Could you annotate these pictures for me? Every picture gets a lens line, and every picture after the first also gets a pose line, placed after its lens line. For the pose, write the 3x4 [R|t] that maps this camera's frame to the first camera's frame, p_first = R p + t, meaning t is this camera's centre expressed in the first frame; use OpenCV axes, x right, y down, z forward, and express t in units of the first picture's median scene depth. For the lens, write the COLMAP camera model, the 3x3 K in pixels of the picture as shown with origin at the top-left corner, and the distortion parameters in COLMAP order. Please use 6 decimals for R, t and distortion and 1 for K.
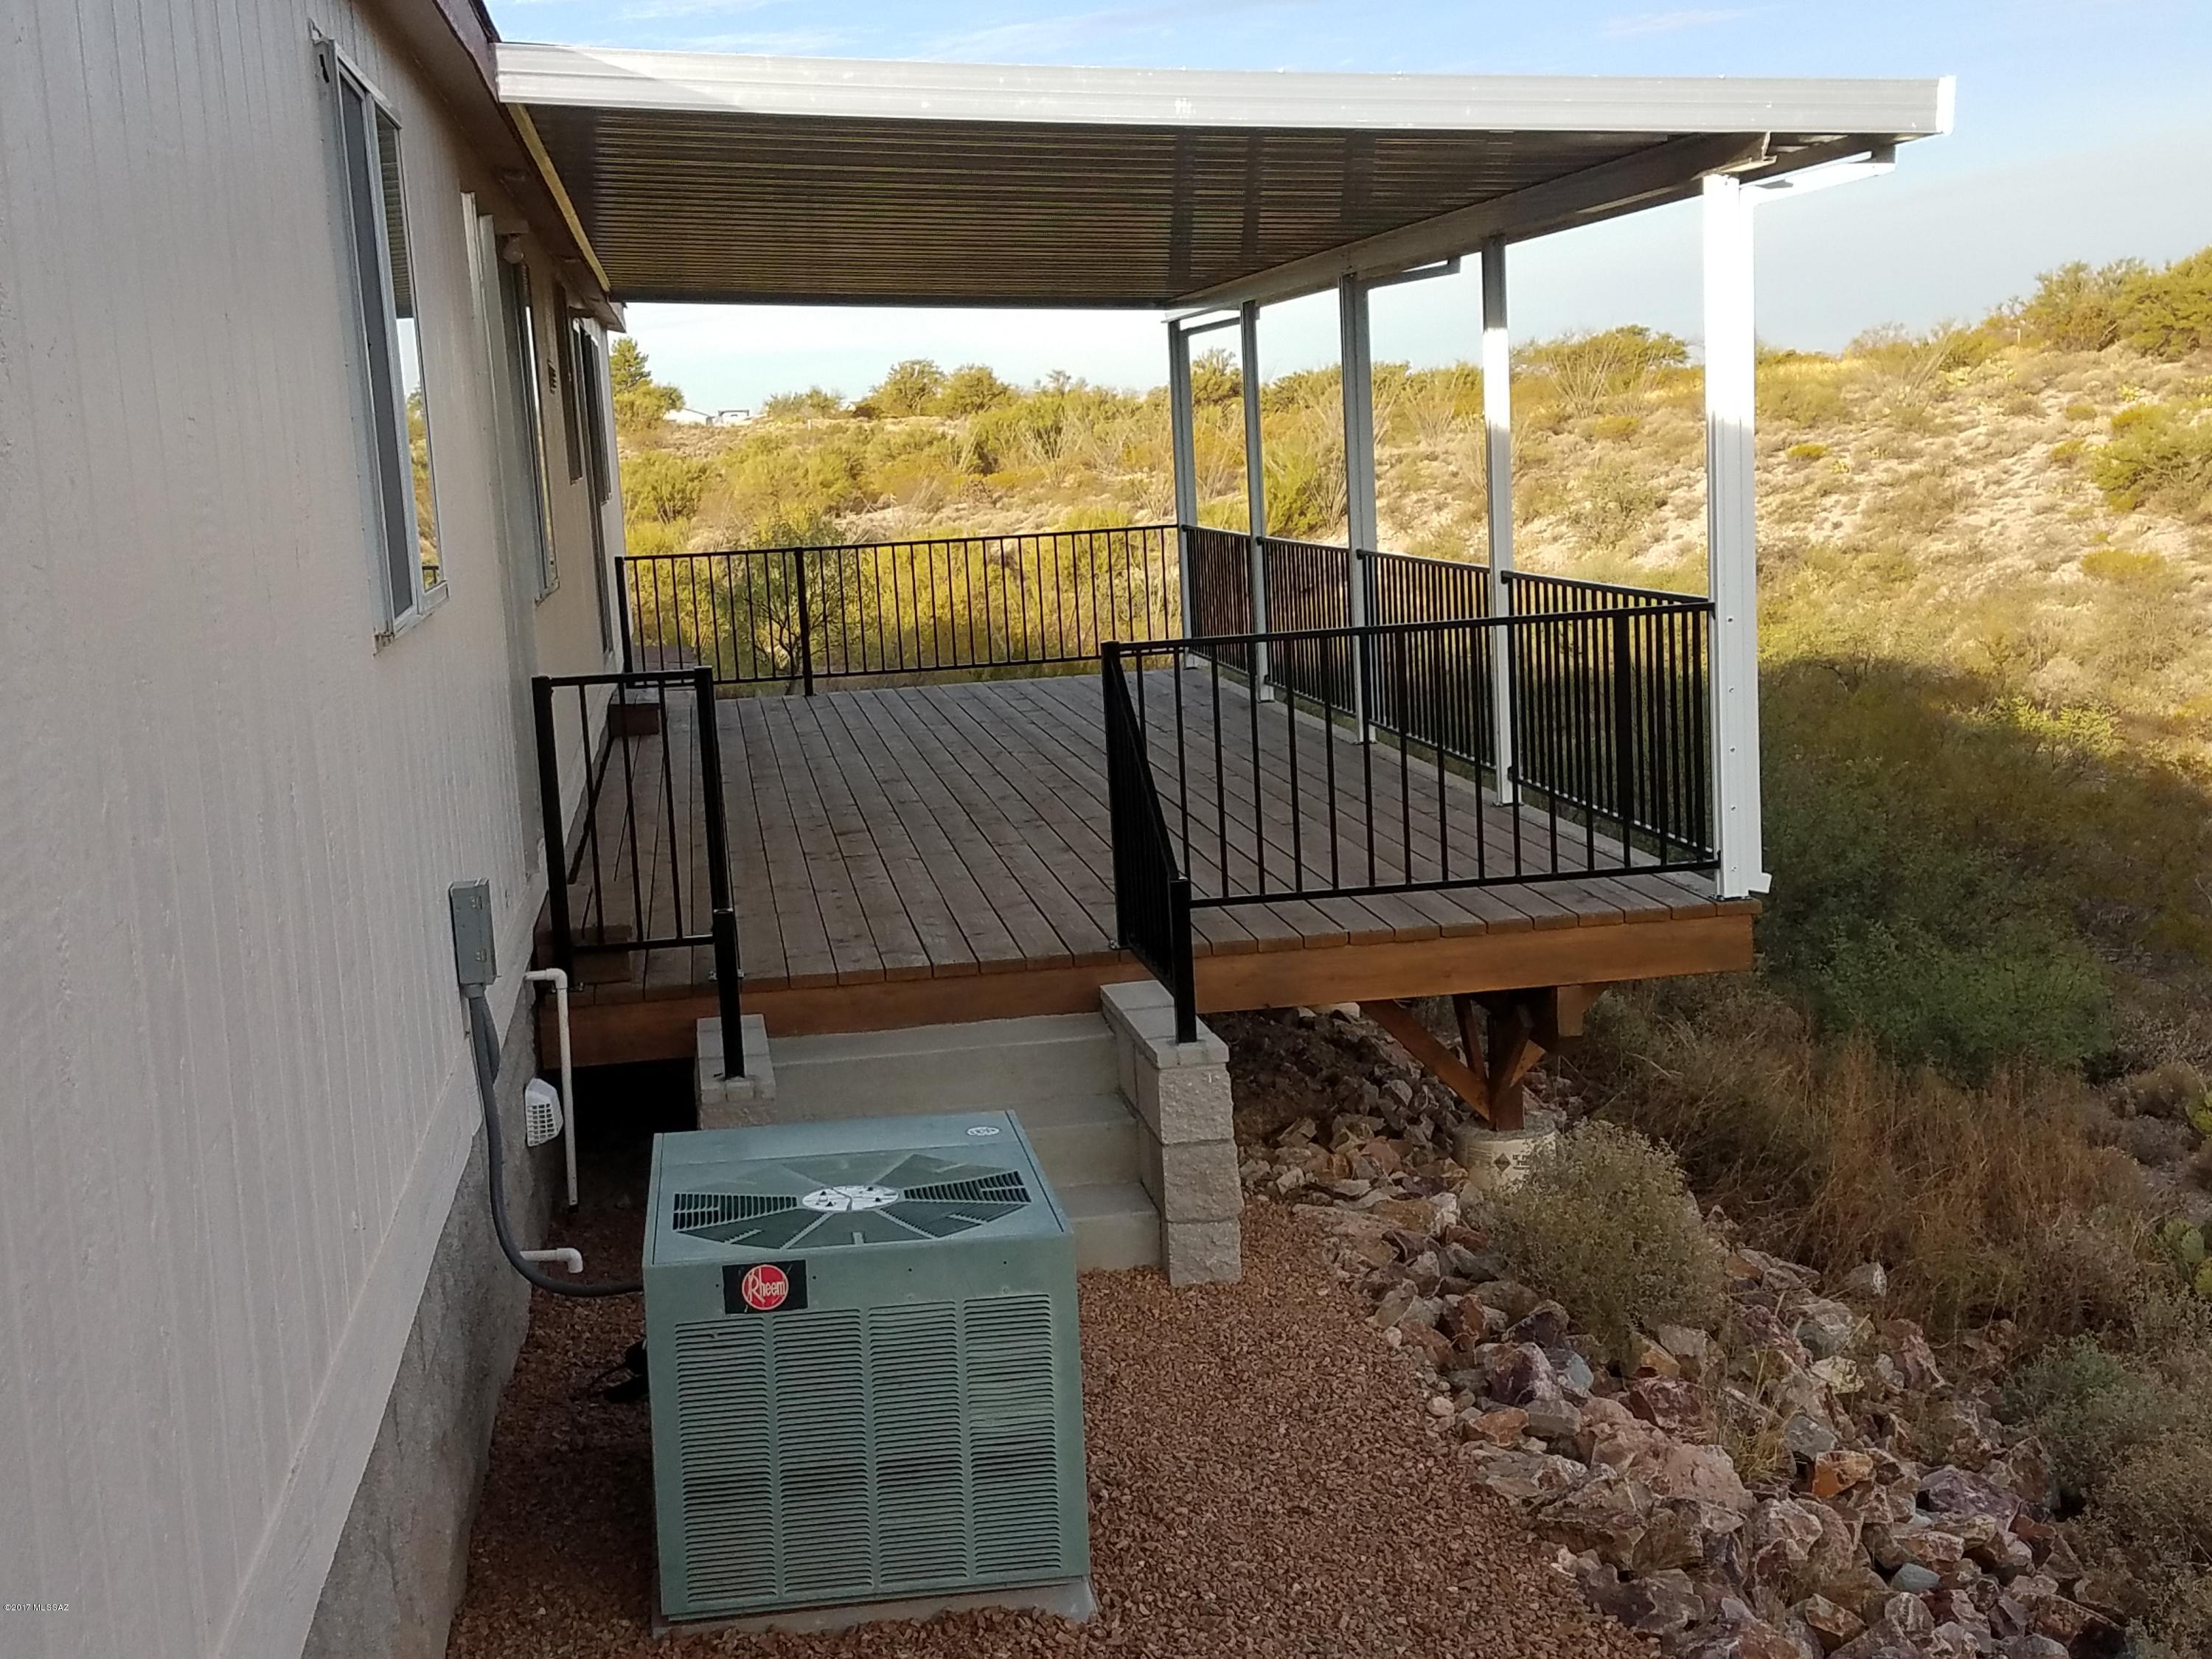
lens RADIAL K [[2840.9, 0, 1106.0], [0, 2840.9, 829.5], [0, 0, 1]] dist [0.201986, -0.010303]
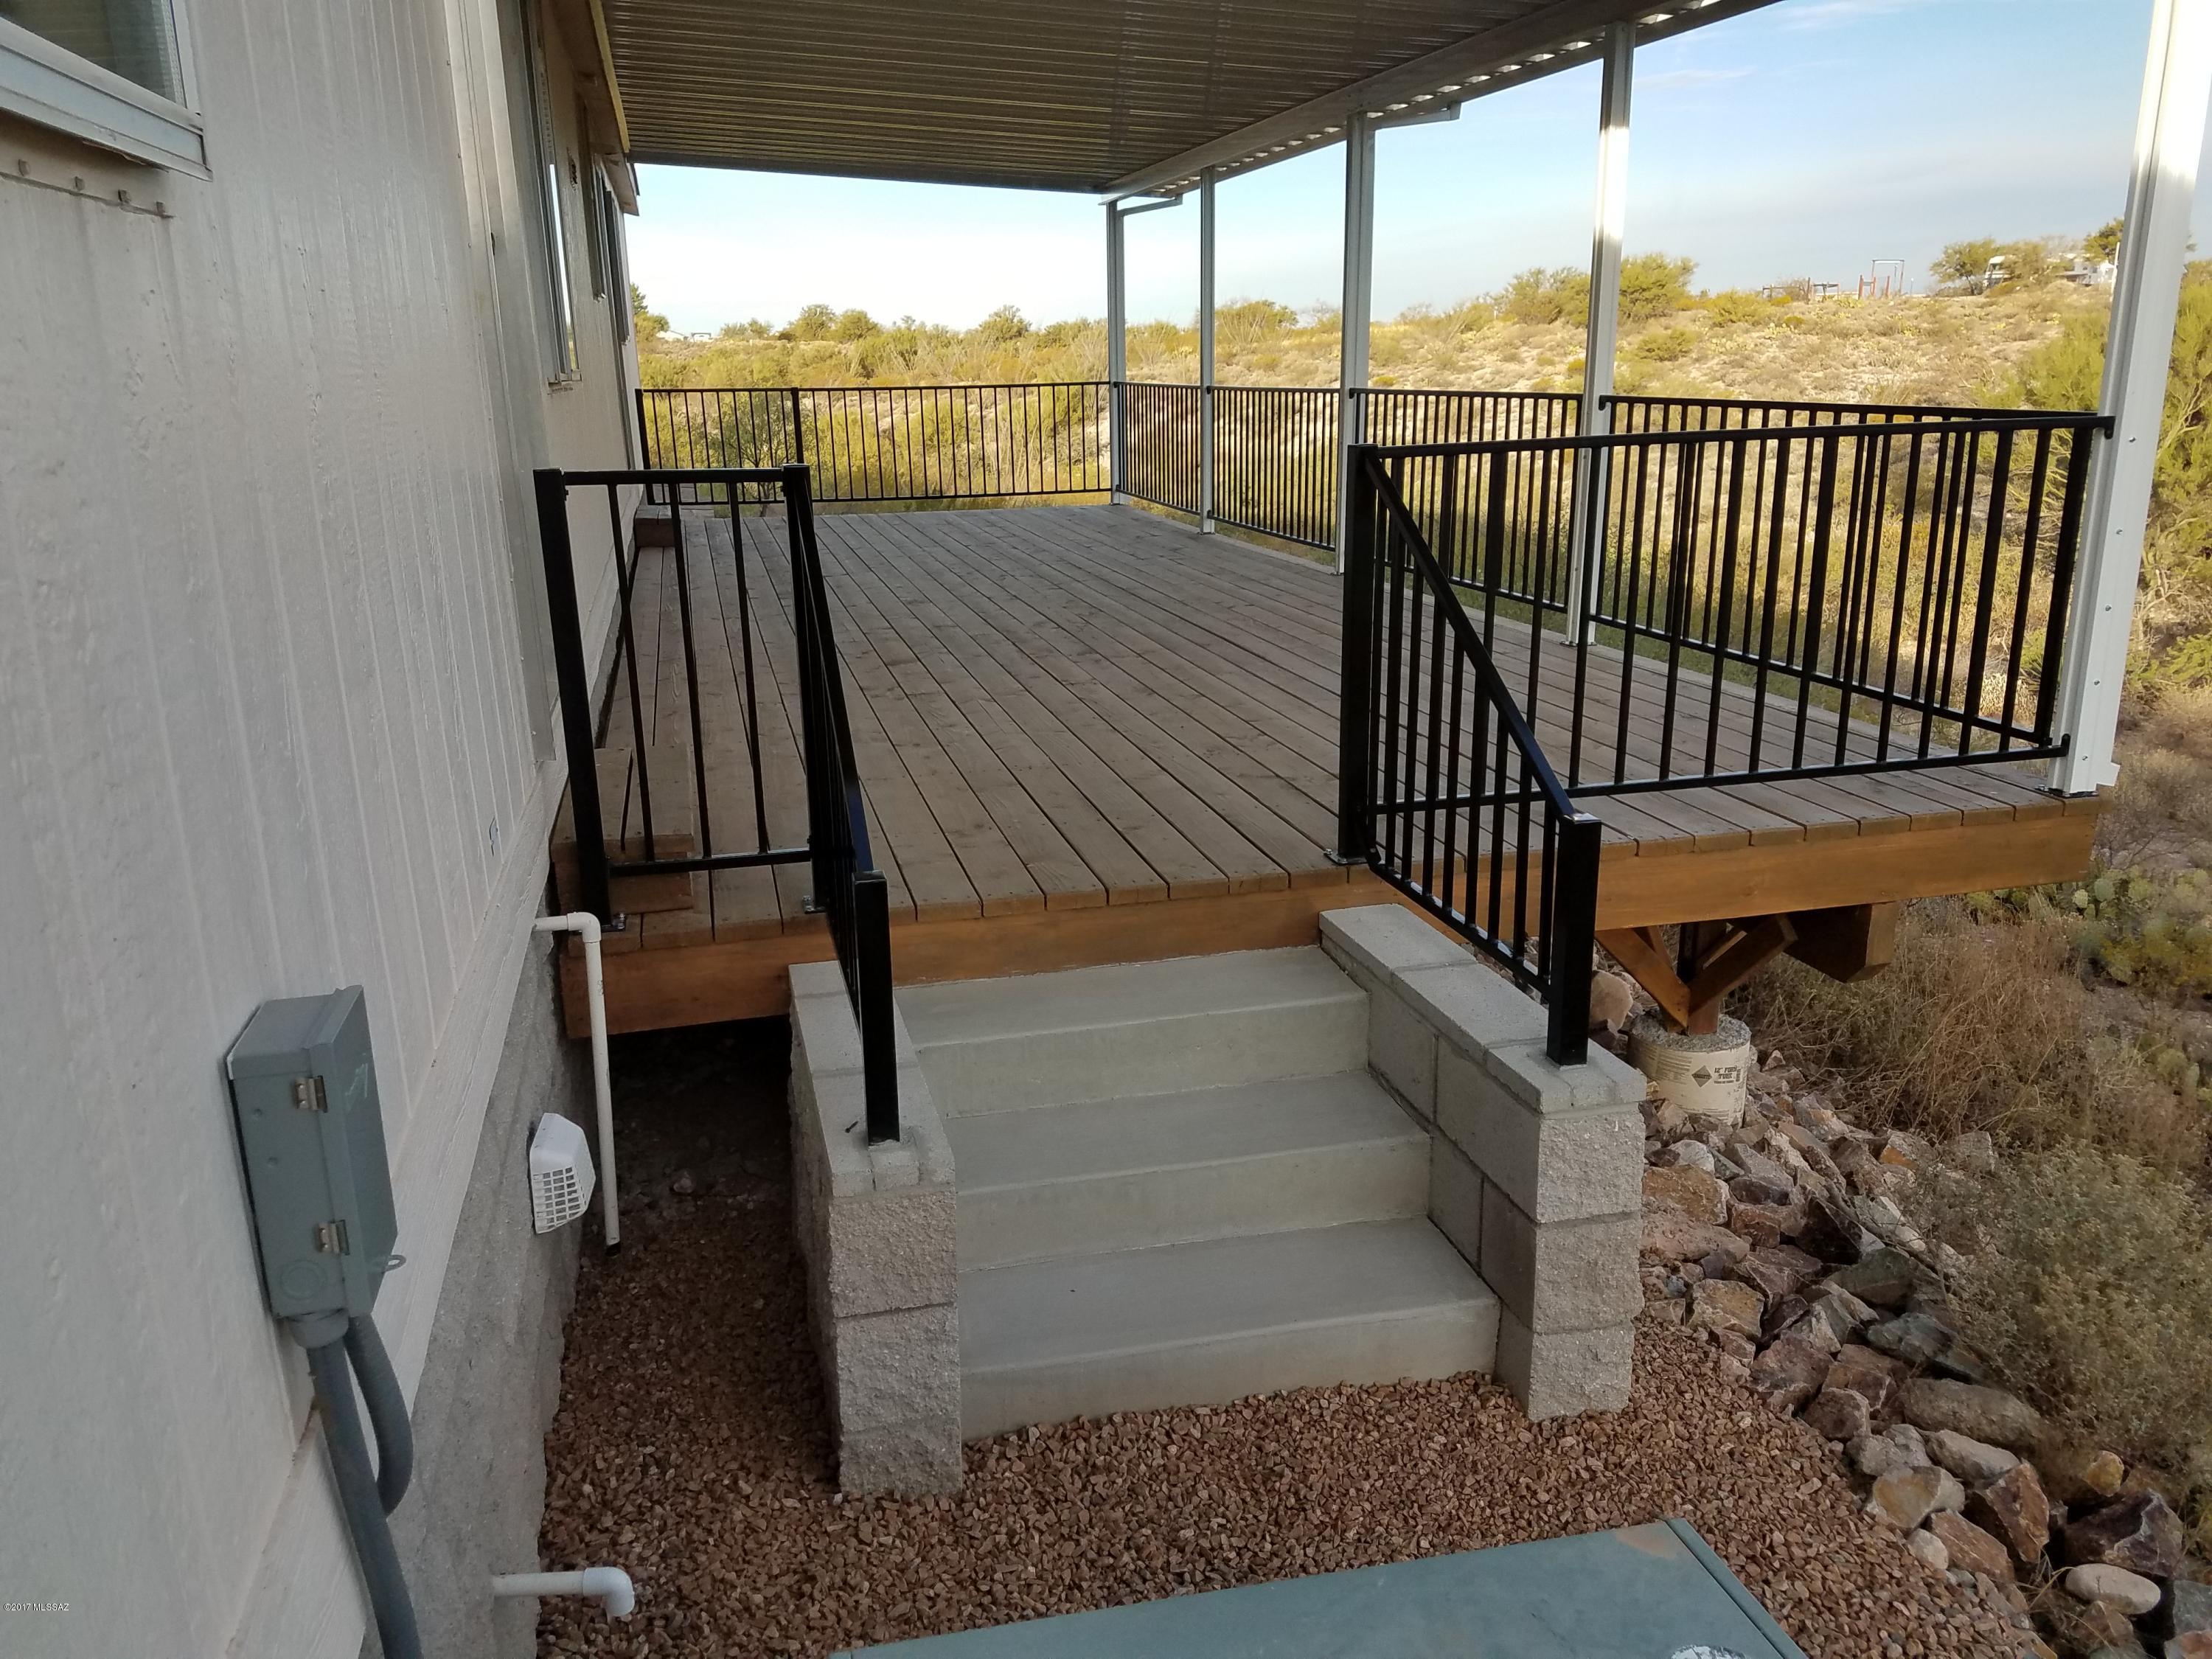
lens RADIAL K [[1693.2, 0, 1106.0], [0, 1693.2, 829.5], [0, 0, 1]] dist [0.266489, -0.521421]
pose [[0.995243, 0.007442, 0.097138, -0.101632], [-0.019800, 0.991720, 0.126885, -0.023130], [-0.095390, -0.128204, 0.987150, 0.548959]]
